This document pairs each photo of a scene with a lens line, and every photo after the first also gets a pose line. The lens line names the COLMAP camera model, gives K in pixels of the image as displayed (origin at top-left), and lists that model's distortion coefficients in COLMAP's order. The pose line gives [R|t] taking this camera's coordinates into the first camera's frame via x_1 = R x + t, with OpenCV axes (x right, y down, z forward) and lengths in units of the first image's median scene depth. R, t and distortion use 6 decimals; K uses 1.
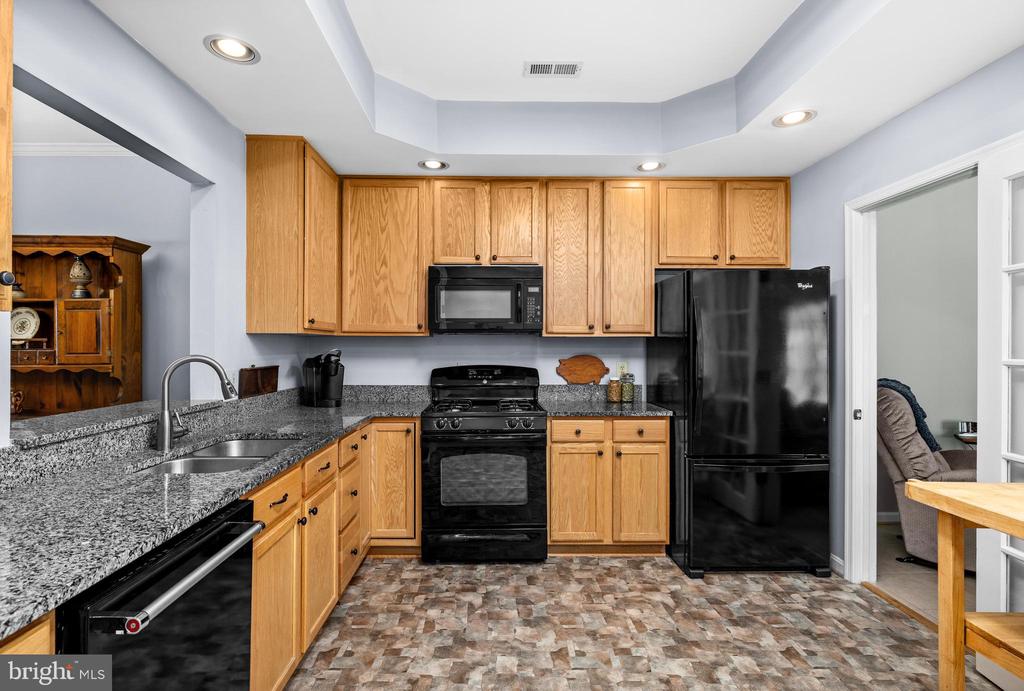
lens RADIAL K [[505.6, 0, 503.8], [0, 505.6, 346.4], [0, 0, 1]] dist [0.003419, -0.000039]
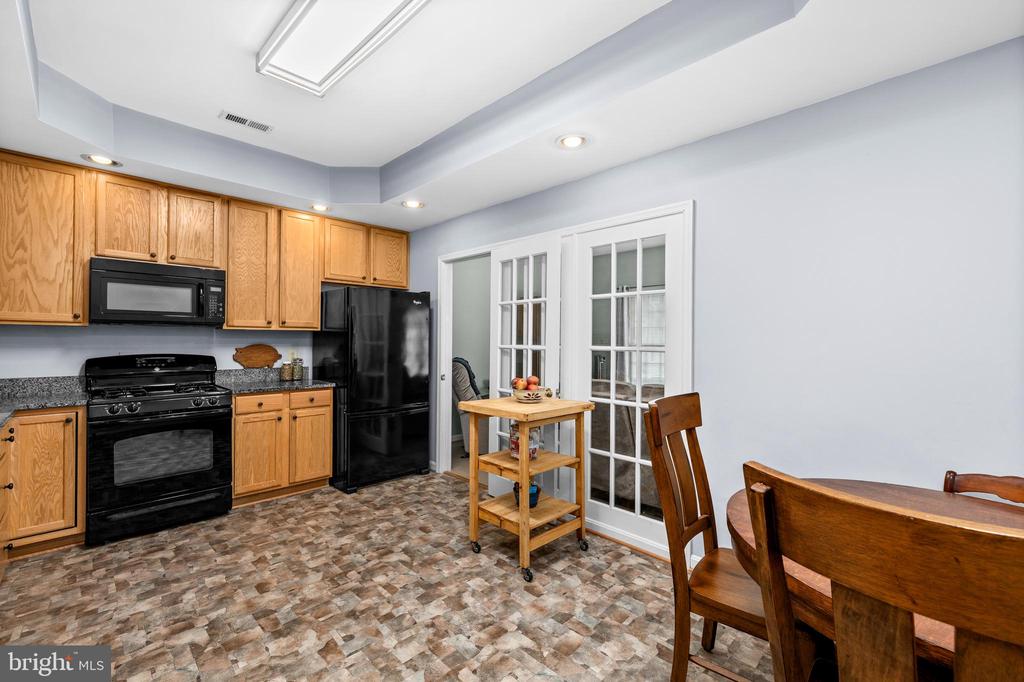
lens RADIAL K [[429.2, 0, 520.9], [0, 429.2, 336.3], [0, 0, 1]] dist [-0.007357, -0.000129]
pose [[0.711183, 0.008986, 0.702949, -0.143905], [-0.005631, 0.999959, -0.007086, 0.001218], [-0.702984, 0.001081, 0.711205, -0.227951]]
